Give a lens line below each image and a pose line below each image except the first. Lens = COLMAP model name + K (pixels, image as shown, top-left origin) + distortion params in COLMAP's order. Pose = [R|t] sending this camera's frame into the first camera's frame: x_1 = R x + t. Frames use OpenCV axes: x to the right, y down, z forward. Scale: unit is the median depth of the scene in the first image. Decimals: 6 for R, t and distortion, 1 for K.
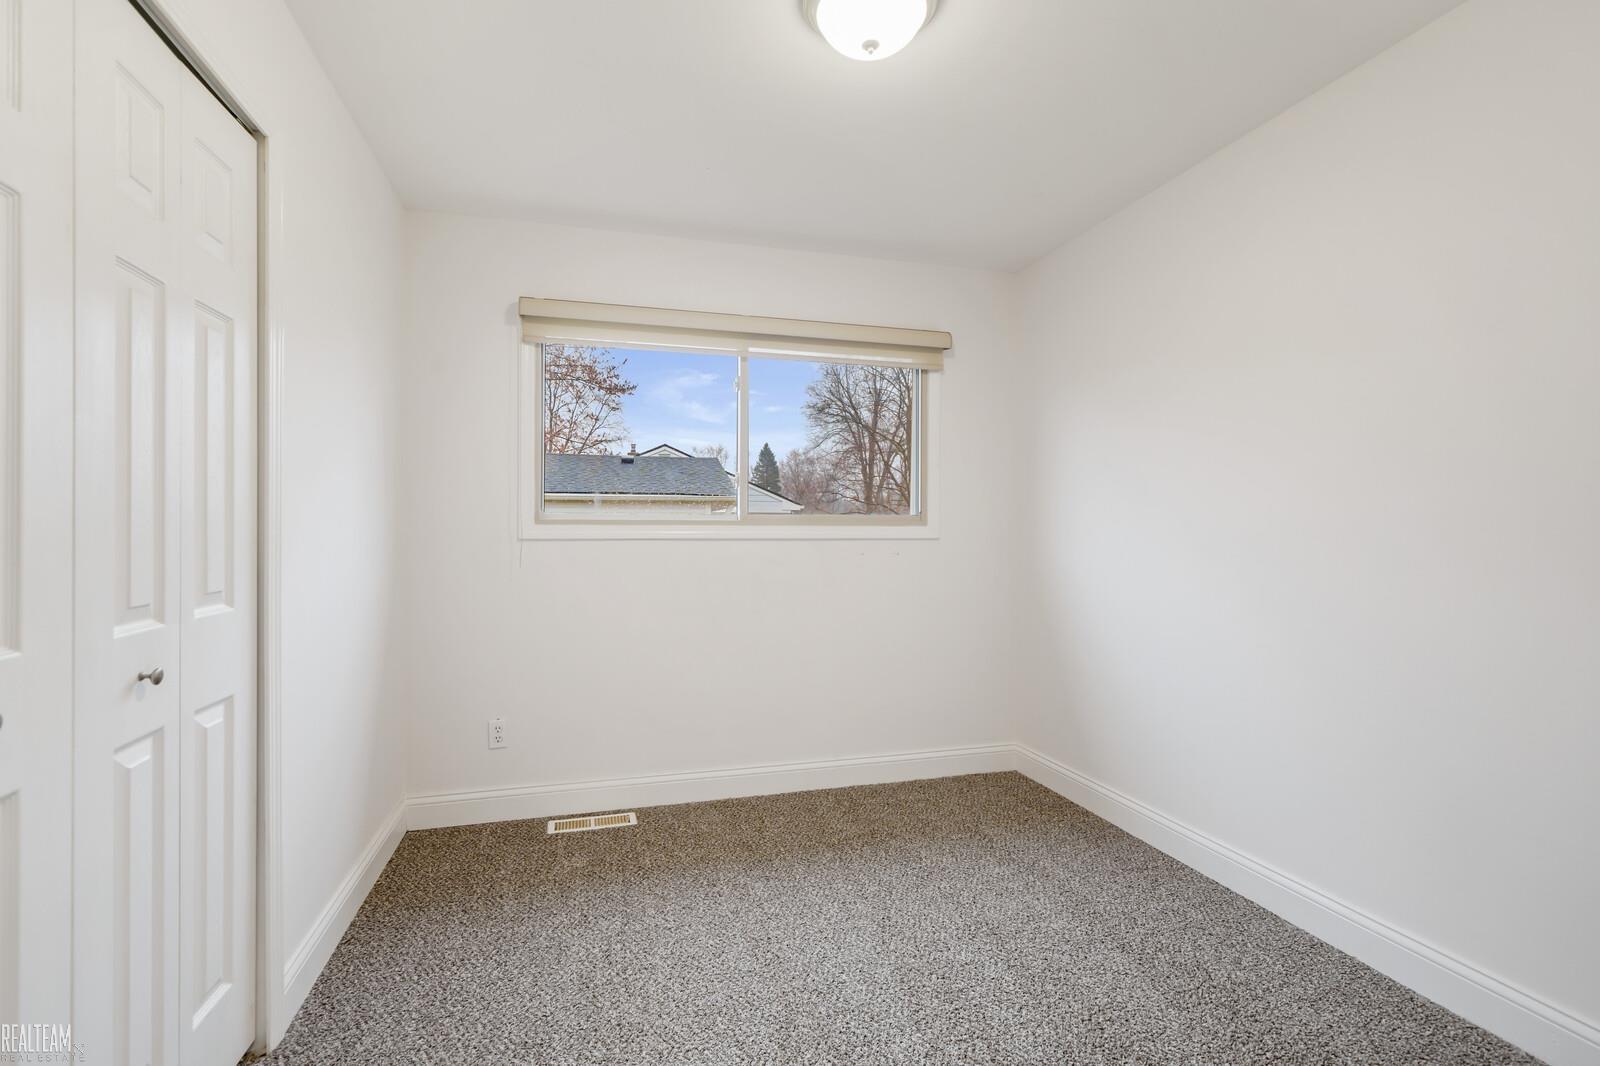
lens RADIAL K [[725.7, 0, 801.8], [0, 725.7, 517.4], [0, 0, 1]] dist [-0.000425, -0.000142]
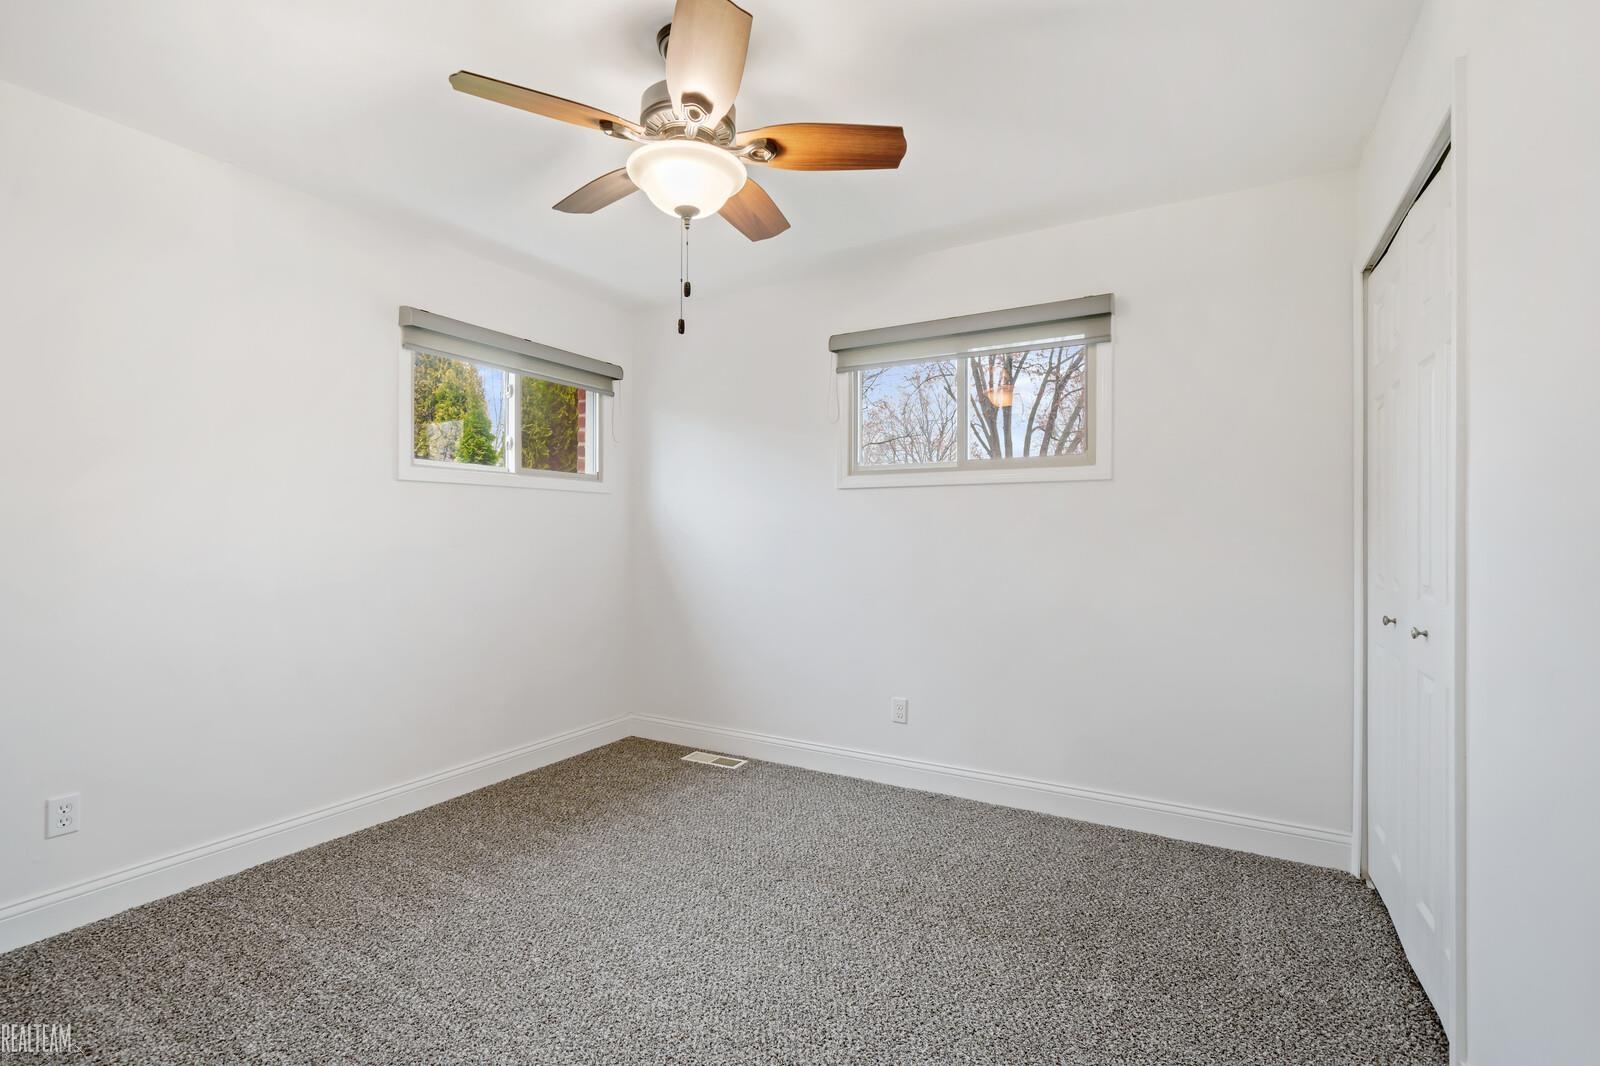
lens RADIAL K [[736.4, 0, 800.0], [0, 736.4, 533.0], [0, 0, 1]] dist [-0.000648, -0.000206]
pose [[0.696075, 0.002628, -0.717965, 0.243473], [0.011188, 0.999832, 0.014507, 0.001205], [0.717882, -0.018130, 0.695928, 0.068458]]
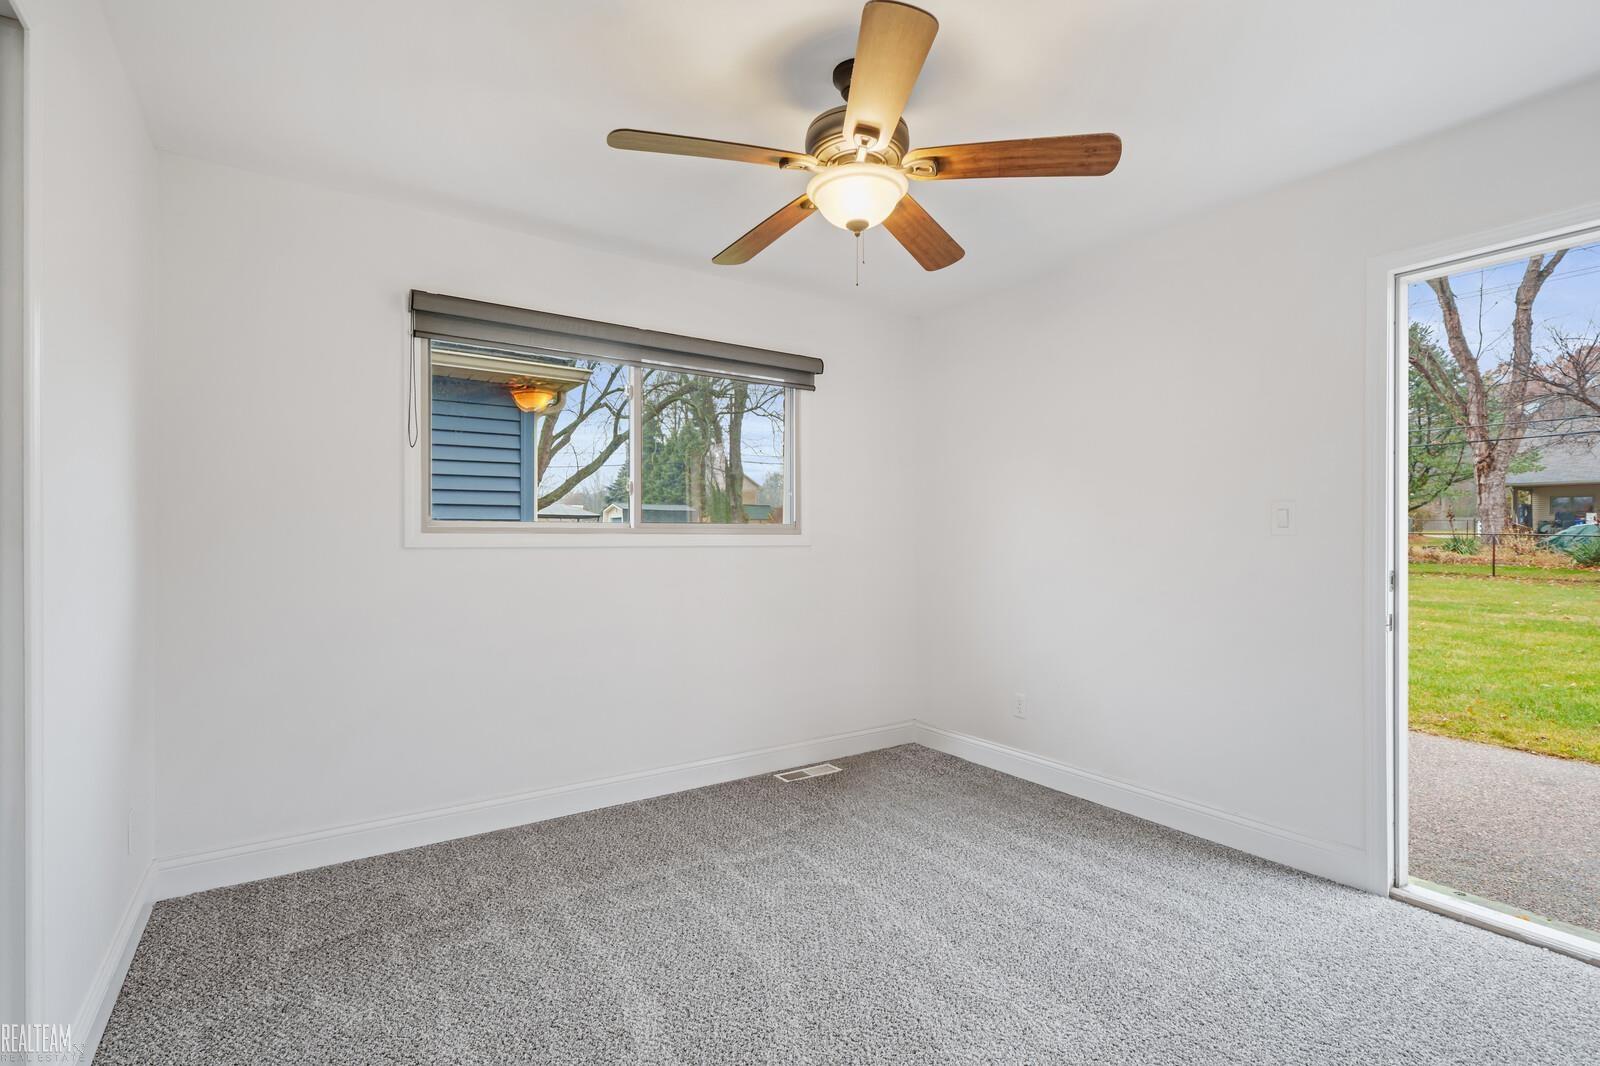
lens RADIAL K [[736.4, 0, 800.0], [0, 736.4, 533.0], [0, 0, 1]] dist [-0.000648, -0.000206]
pose [[0.950478, 0.001888, 0.310785, -0.227969], [-0.004351, 0.999964, 0.007230, 0.000626], [-0.310761, -0.008224, 0.950453, -0.062646]]
